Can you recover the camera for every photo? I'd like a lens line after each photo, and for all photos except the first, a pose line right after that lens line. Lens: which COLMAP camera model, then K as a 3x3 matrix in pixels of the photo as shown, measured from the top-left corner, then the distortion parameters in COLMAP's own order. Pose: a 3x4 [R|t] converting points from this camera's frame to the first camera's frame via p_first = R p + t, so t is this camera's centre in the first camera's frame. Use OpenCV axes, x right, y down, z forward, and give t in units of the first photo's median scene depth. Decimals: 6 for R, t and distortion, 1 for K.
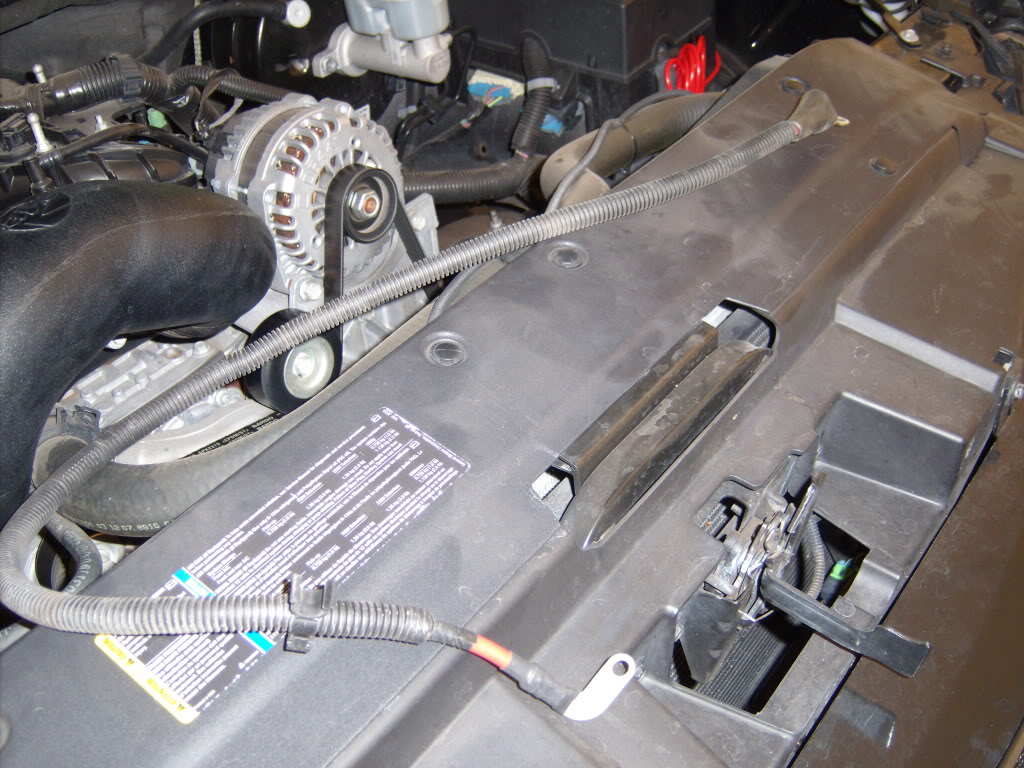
lens RADIAL K [[1039.3, 0, 513.2], [0, 1039.3, 386.6], [0, 0, 1]] dist [-0.099159, 0.000000]
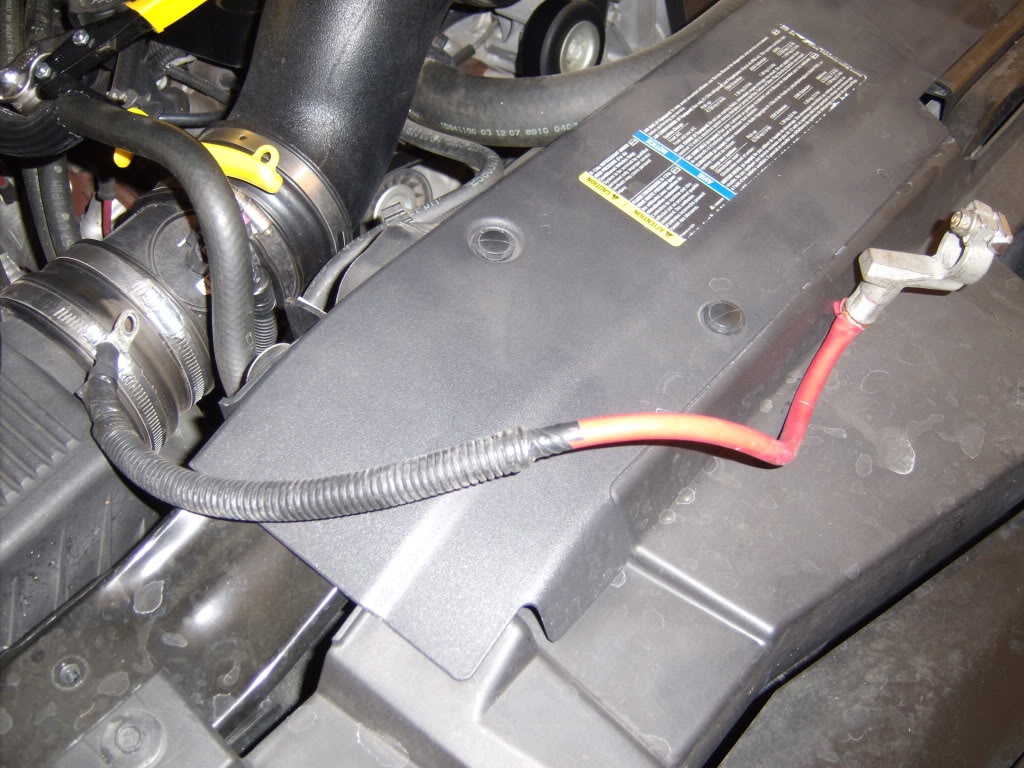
lens RADIAL K [[1039.3, 0, 511.5], [0, 1039.3, 382.5], [0, 0, 1]] dist [-0.099159, 0.000000]
pose [[0.997957, 0.062101, -0.014990, -0.403756], [-0.058957, 0.985632, 0.158282, 0.261630], [0.024605, -0.157074, 0.987280, -0.132518]]
